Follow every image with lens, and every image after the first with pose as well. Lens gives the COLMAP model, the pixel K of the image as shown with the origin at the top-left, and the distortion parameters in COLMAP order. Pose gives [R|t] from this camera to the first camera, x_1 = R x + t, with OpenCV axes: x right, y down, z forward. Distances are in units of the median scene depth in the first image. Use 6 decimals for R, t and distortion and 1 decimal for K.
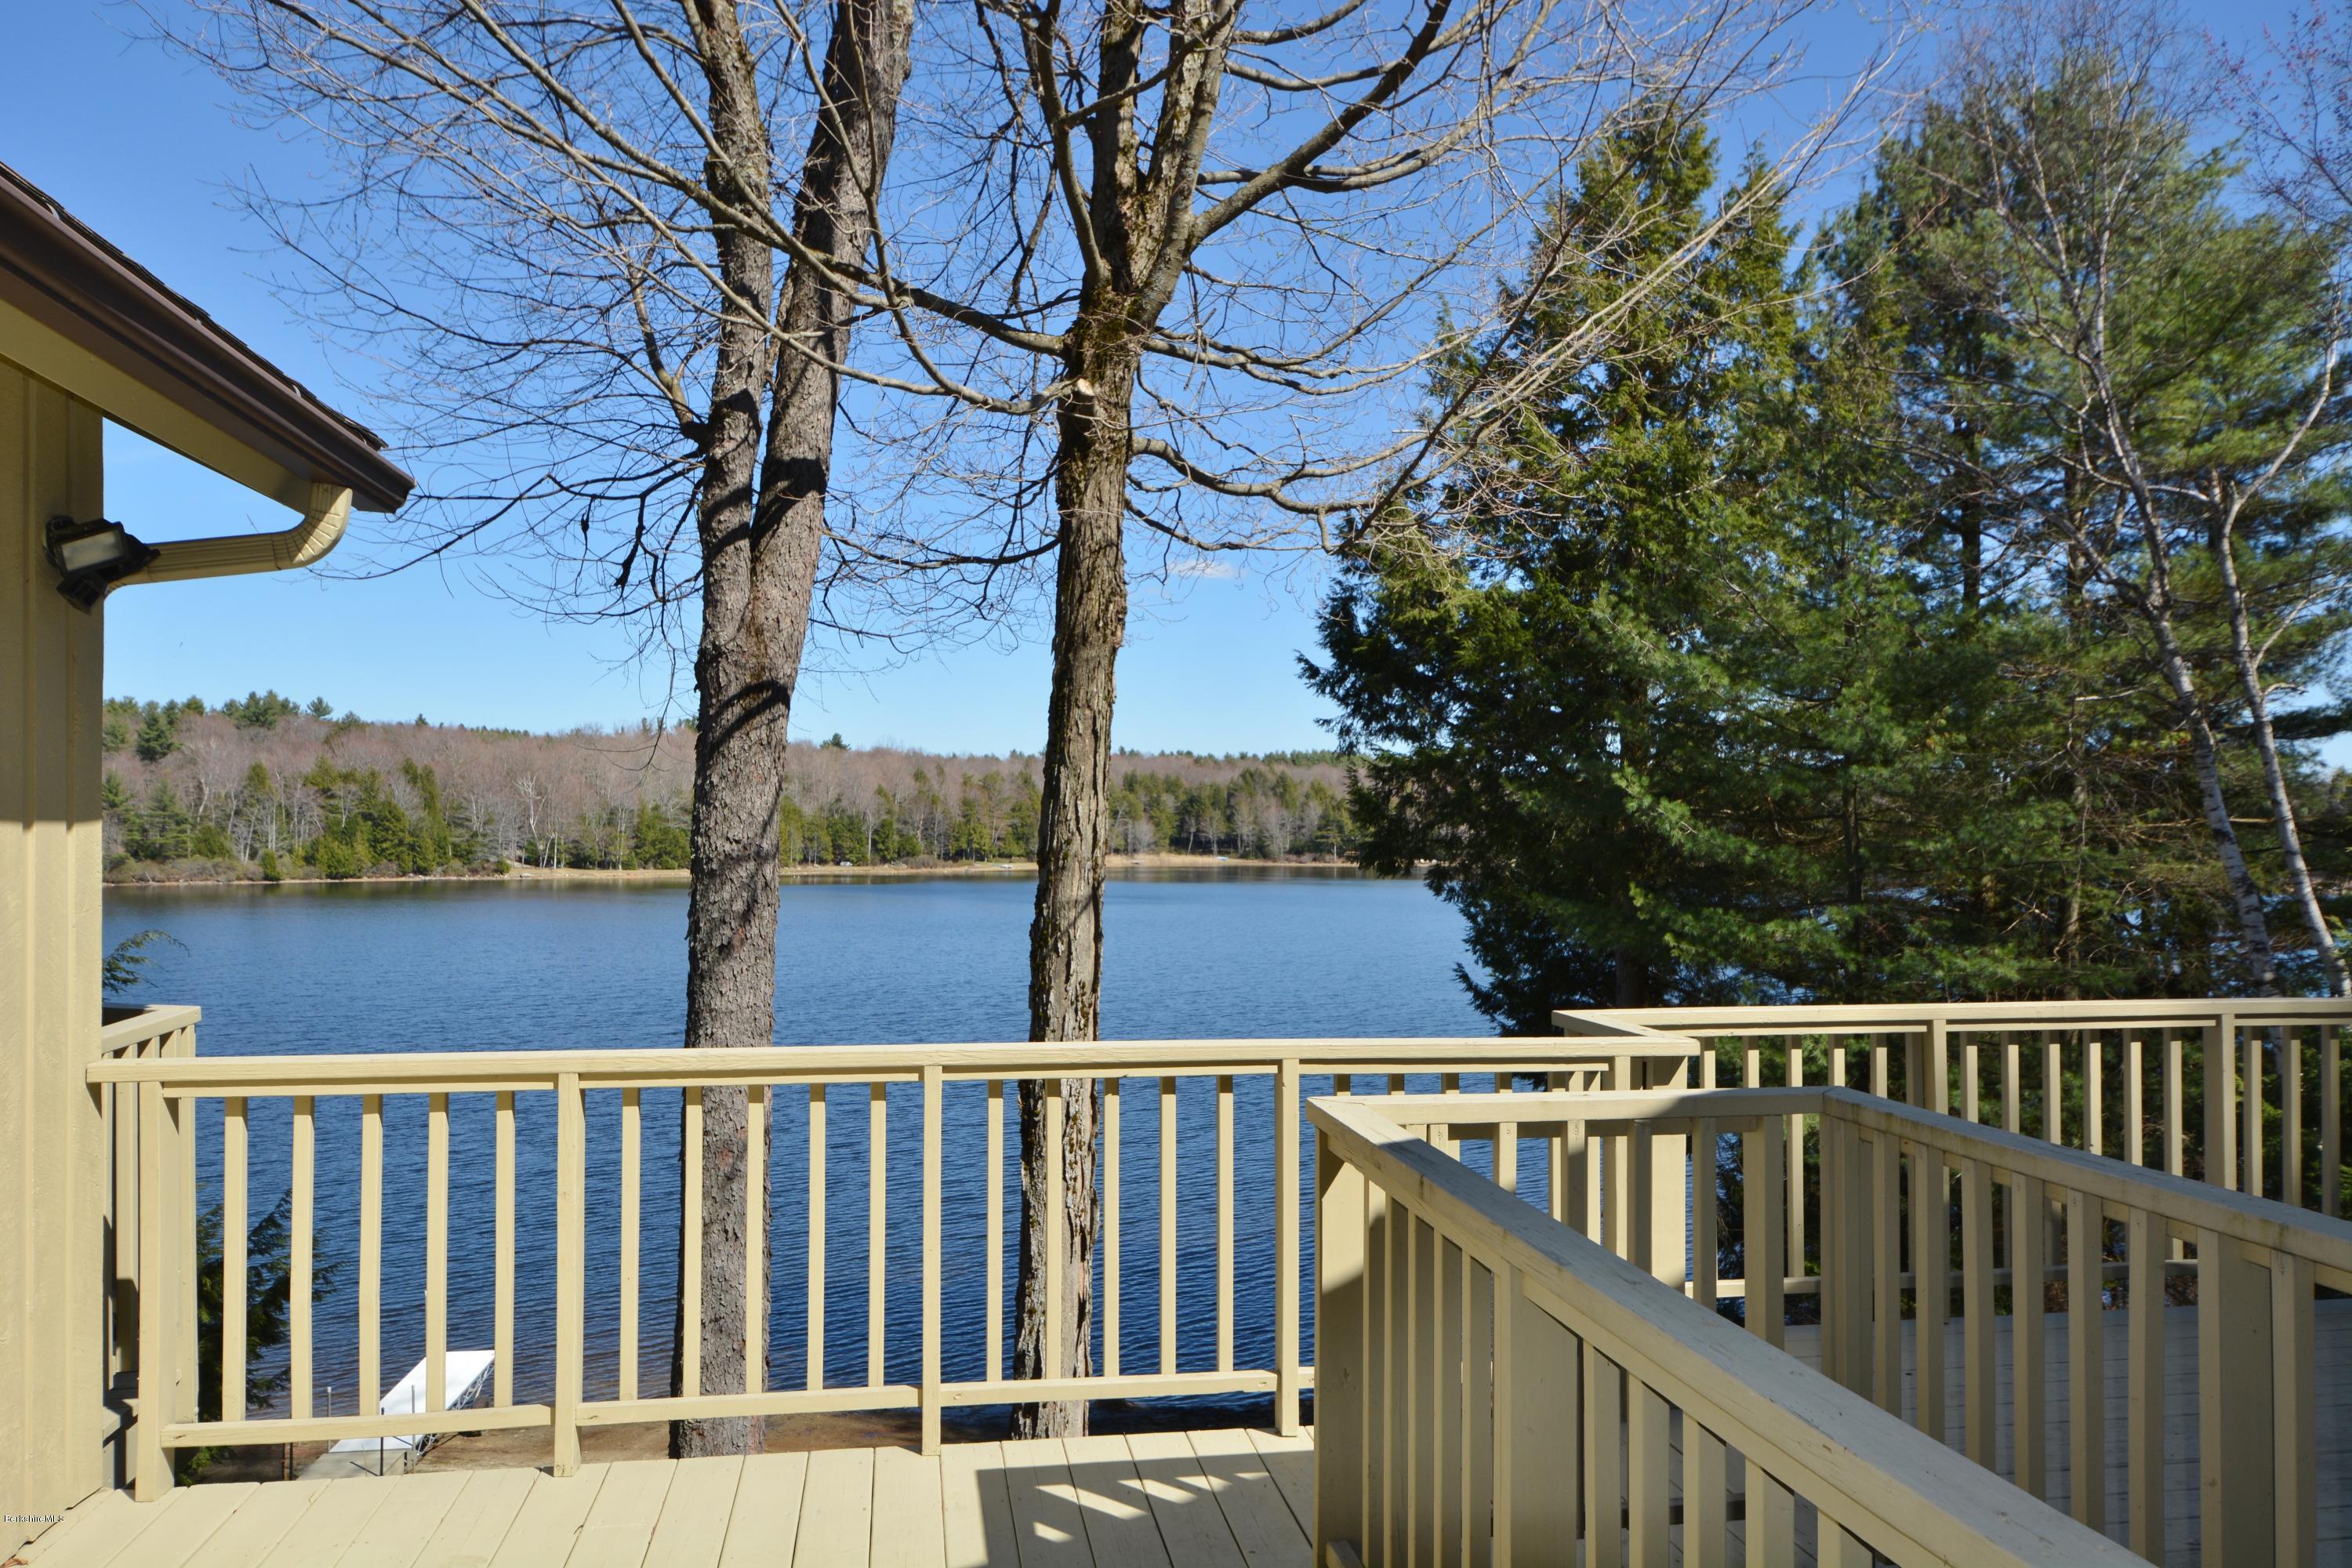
lens RADIAL K [[1730.0, 0, 1182.5], [0, 1730.0, 808.8], [0, 0, 1]] dist [0.043624, -0.028186]
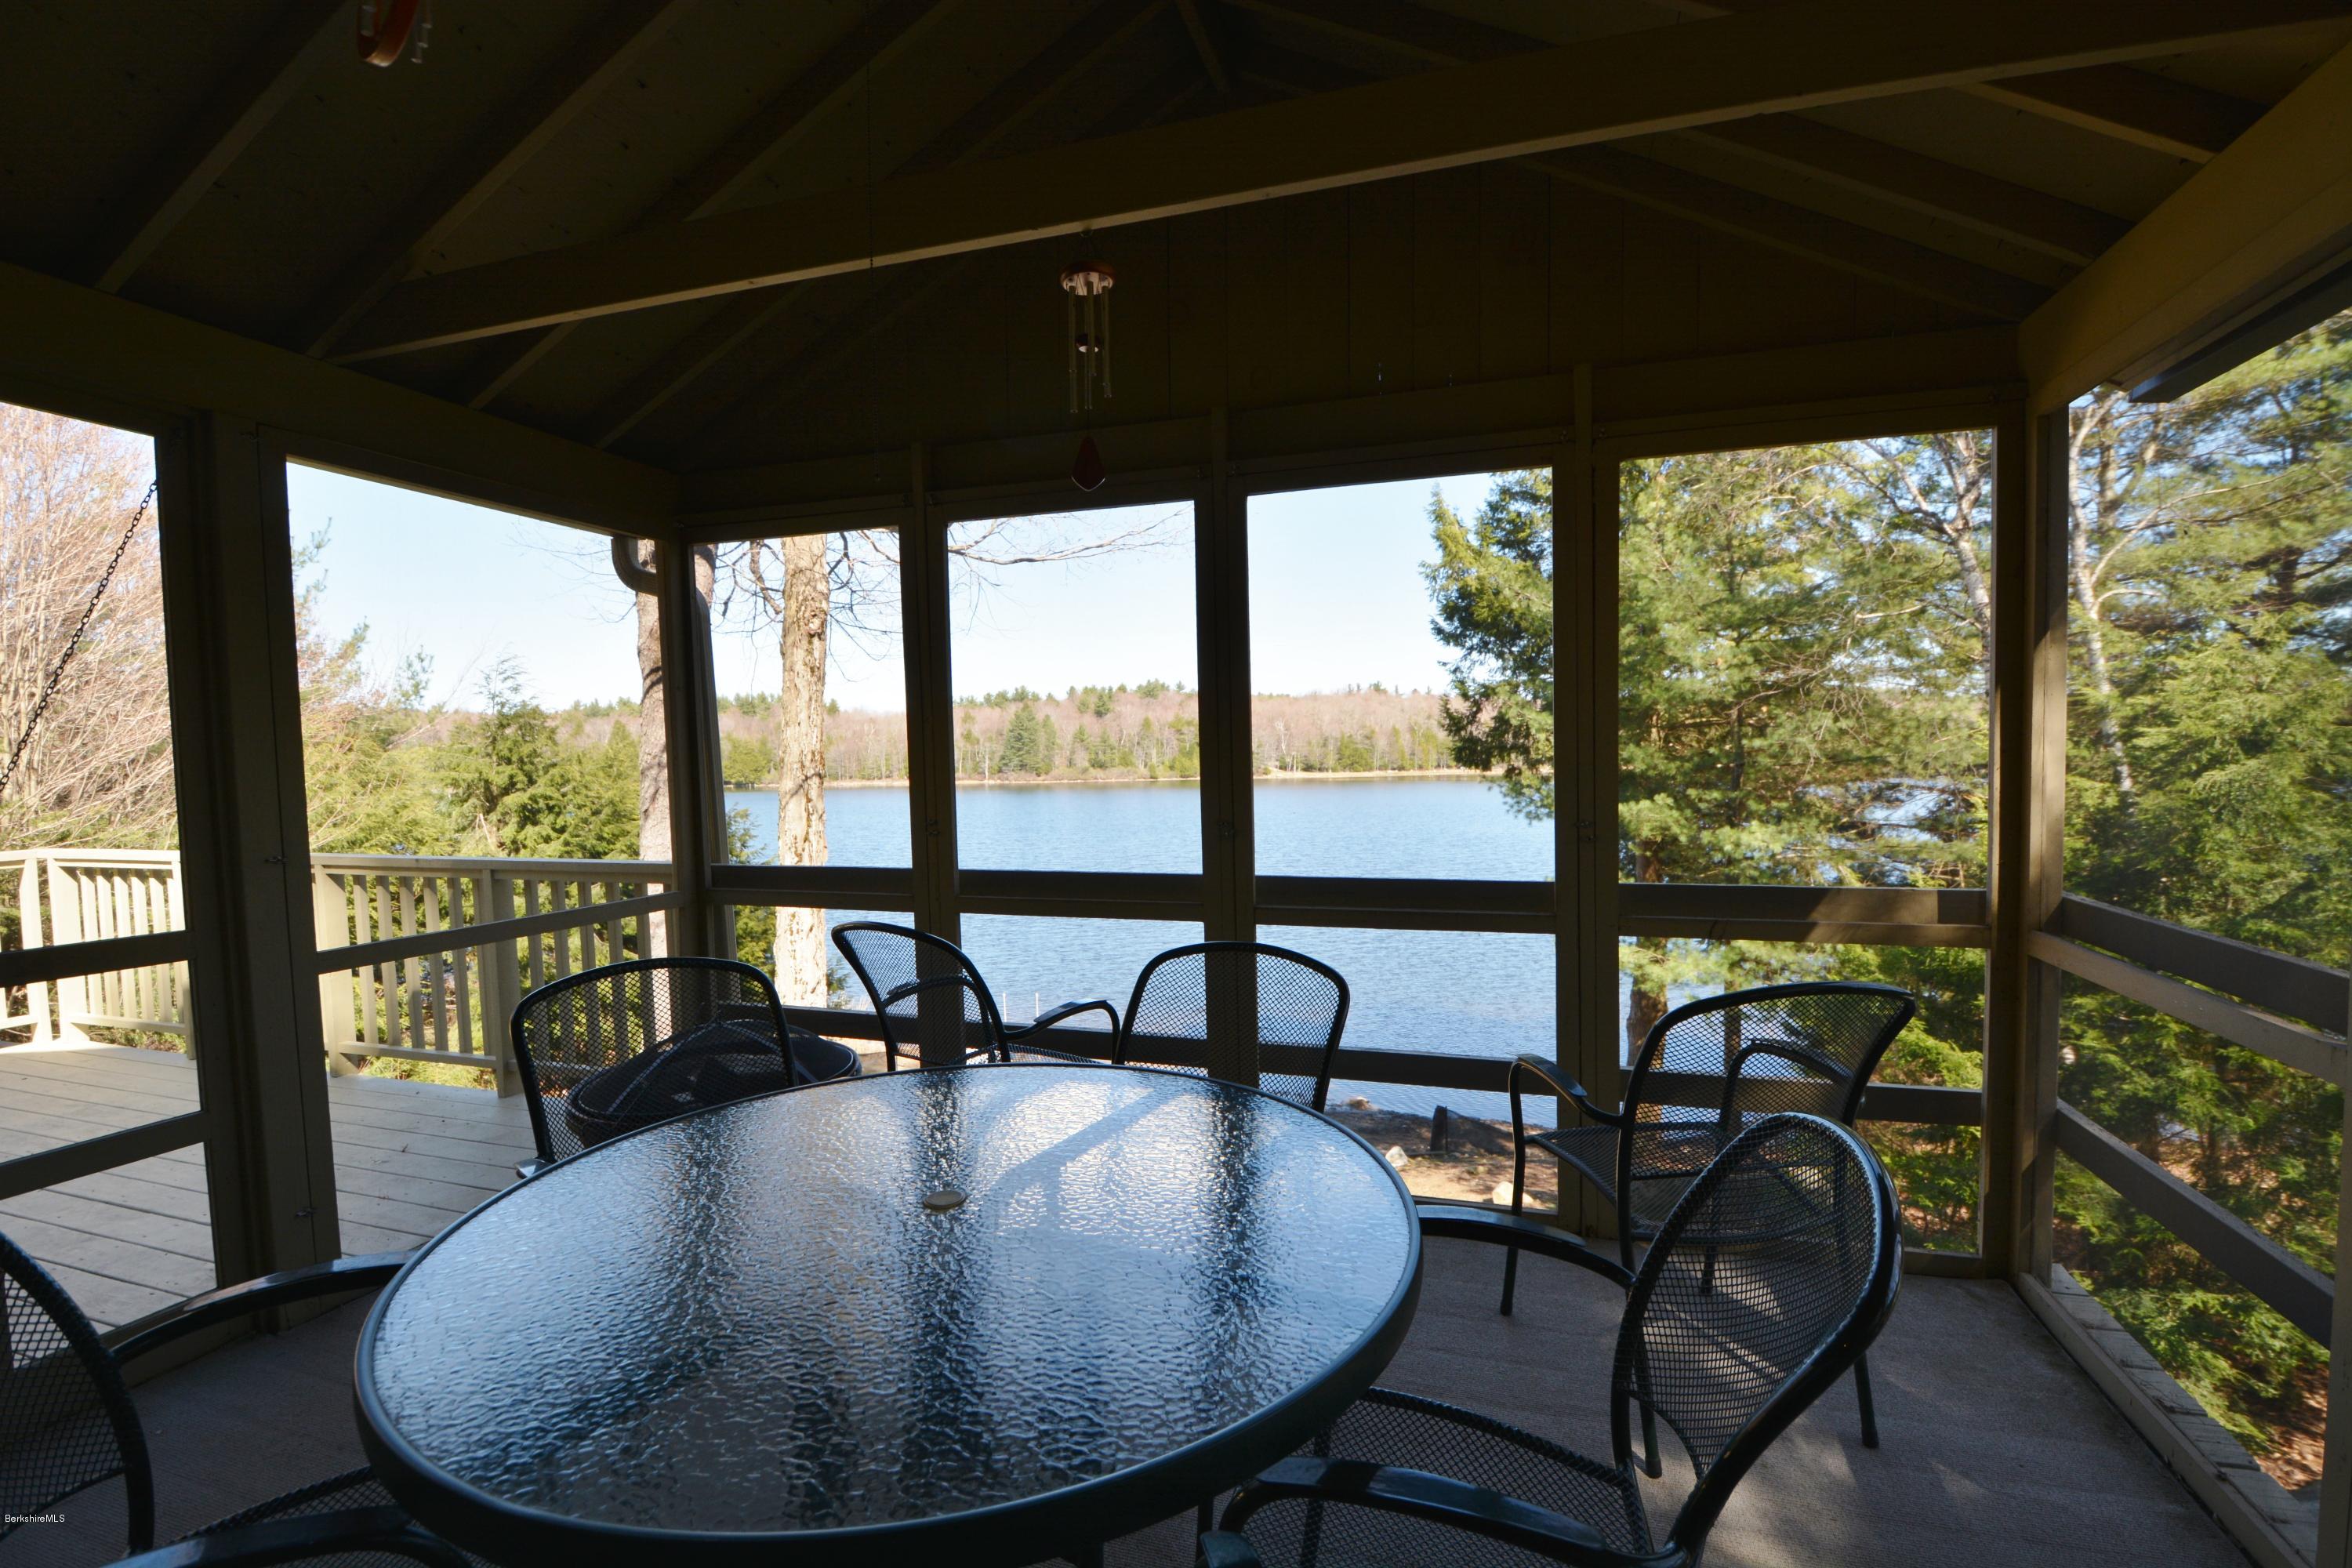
lens RADIAL K [[1041.3, 0, 1189.4], [0, 1041.3, 812.7], [0, 0, 1]] dist [0.025465, -0.031099]
pose [[0.891495, 0.011786, -0.452877, 0.338814], [0.021790, 0.997389, 0.068851, 0.007410], [0.452506, -0.071249, 0.888911, 0.125263]]
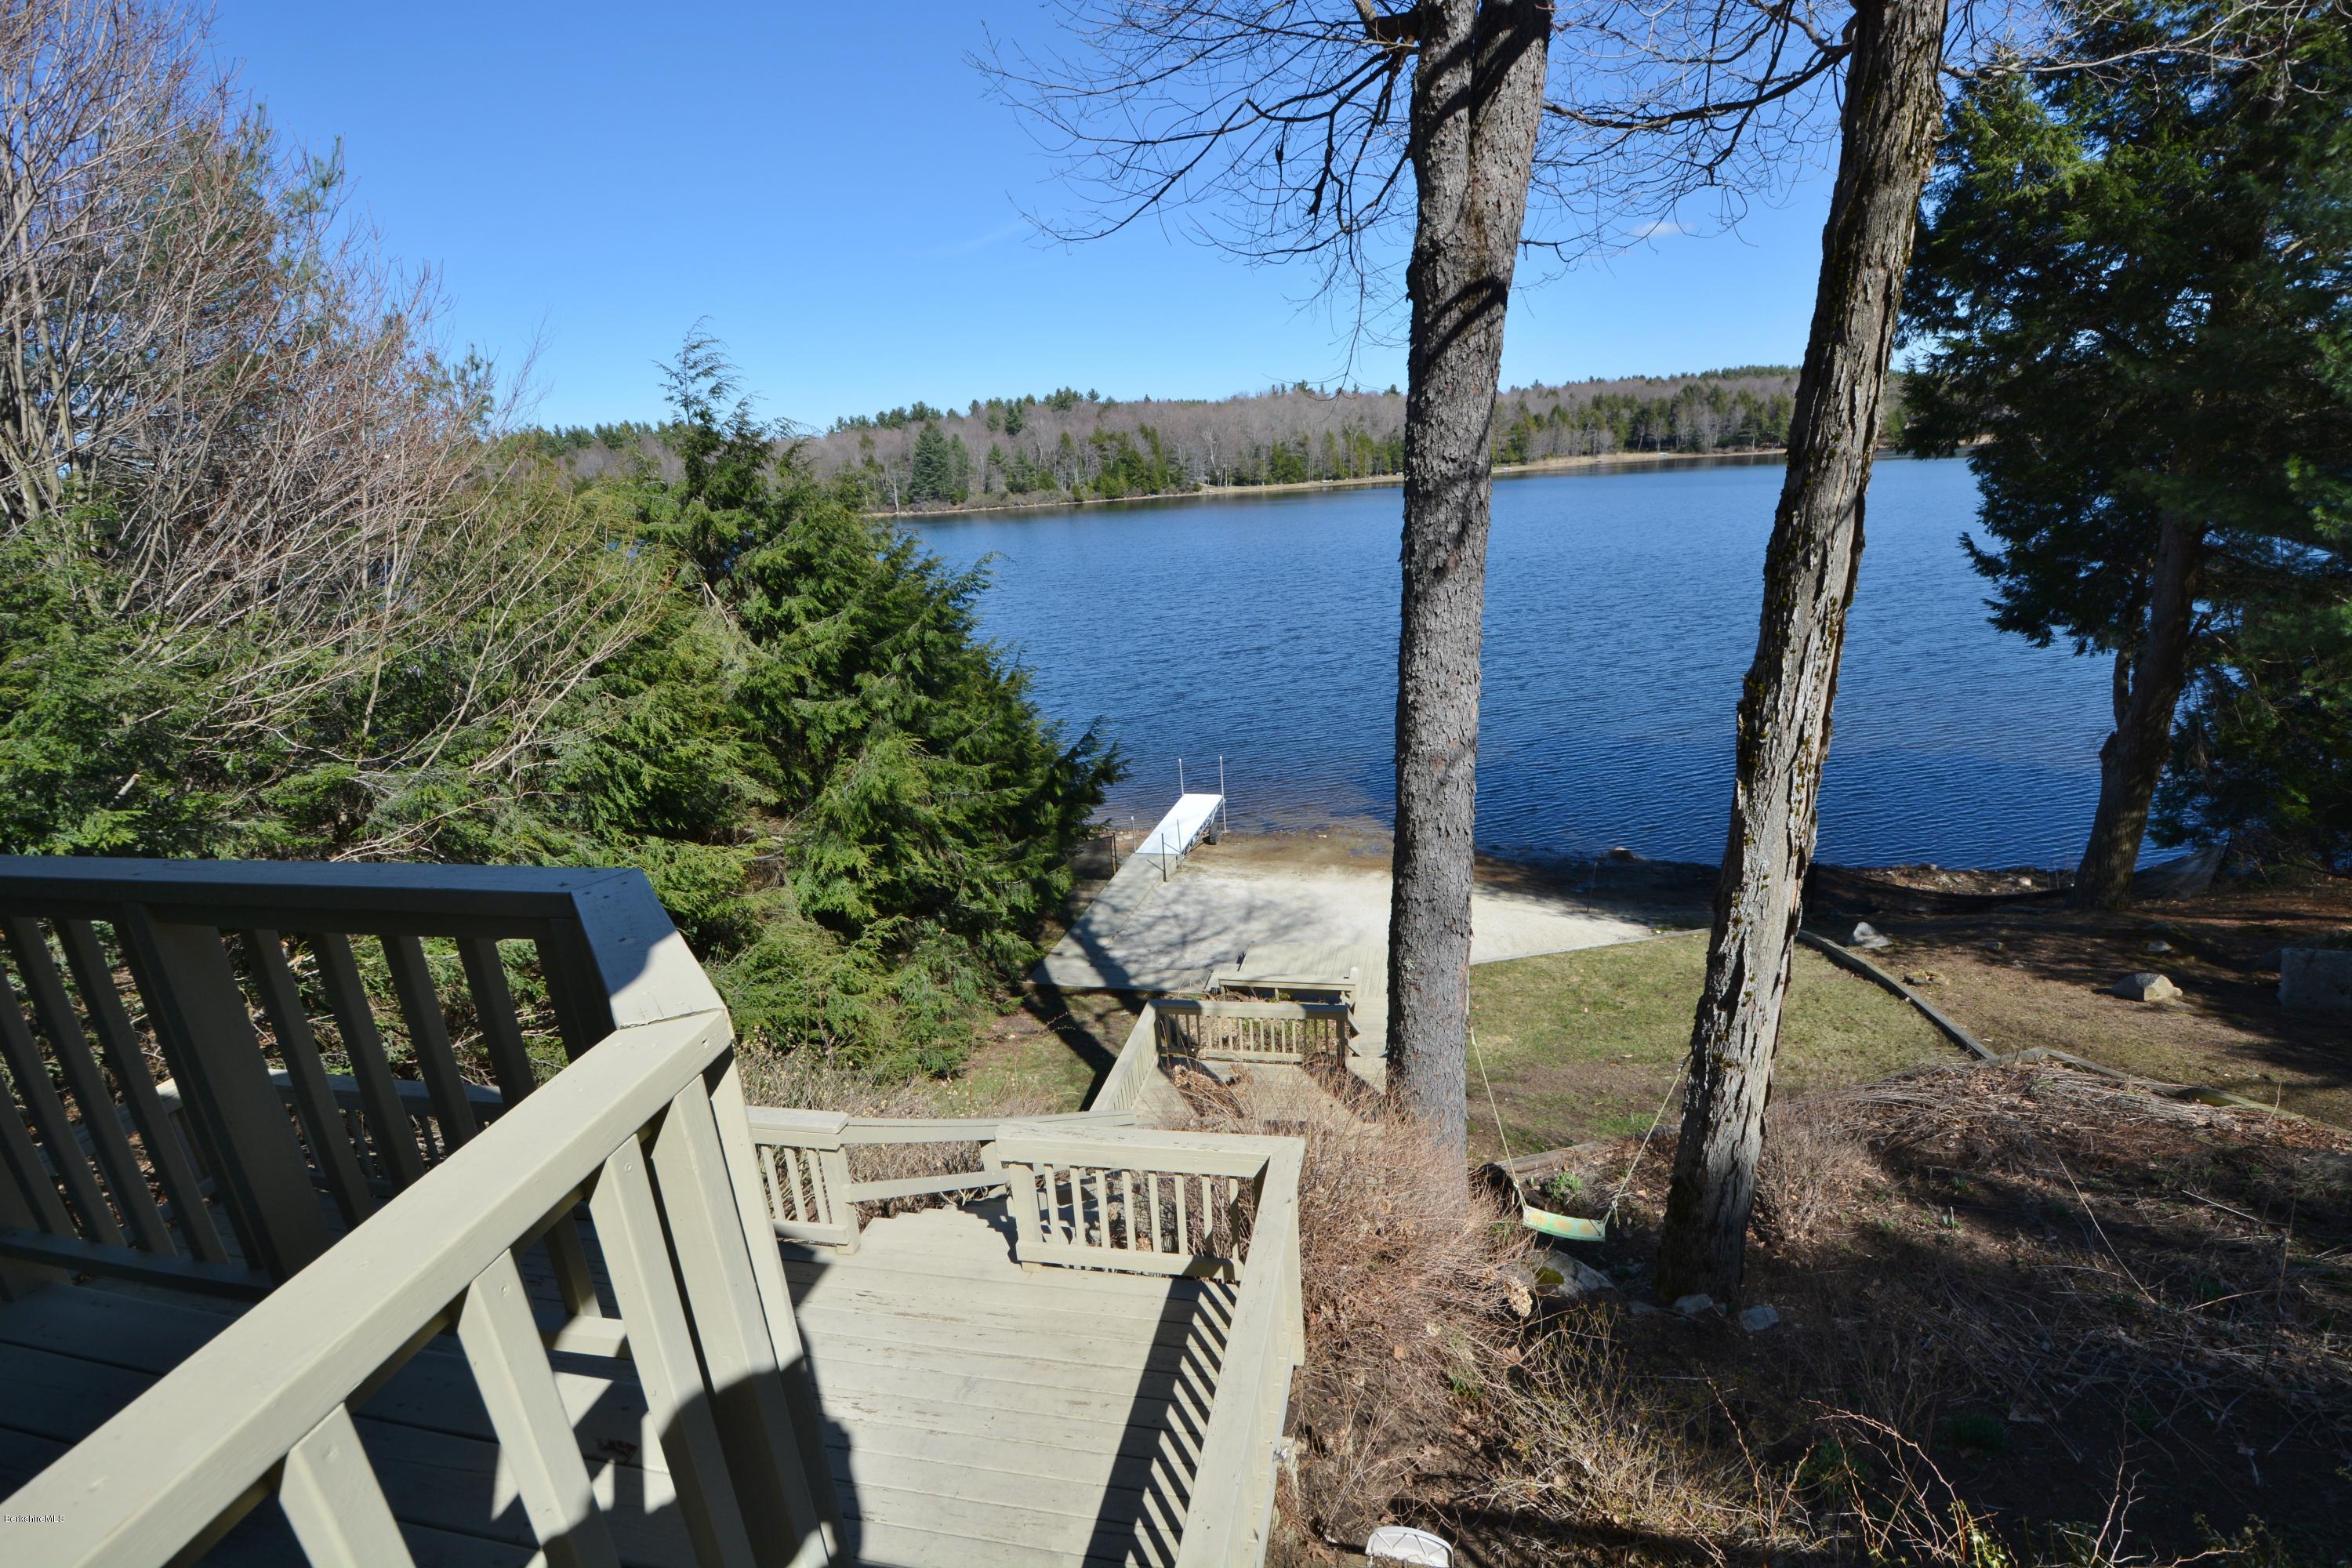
lens RADIAL K [[1041.3, 0, 1189.4], [0, 1041.3, 812.7], [0, 0, 1]] dist [0.025465, -0.031099]
pose [[0.927687, 0.062277, -0.368128, -0.074520], [0.066236, 0.942899, 0.326428, 0.001738], [0.367436, -0.327206, 0.870590, 0.162433]]
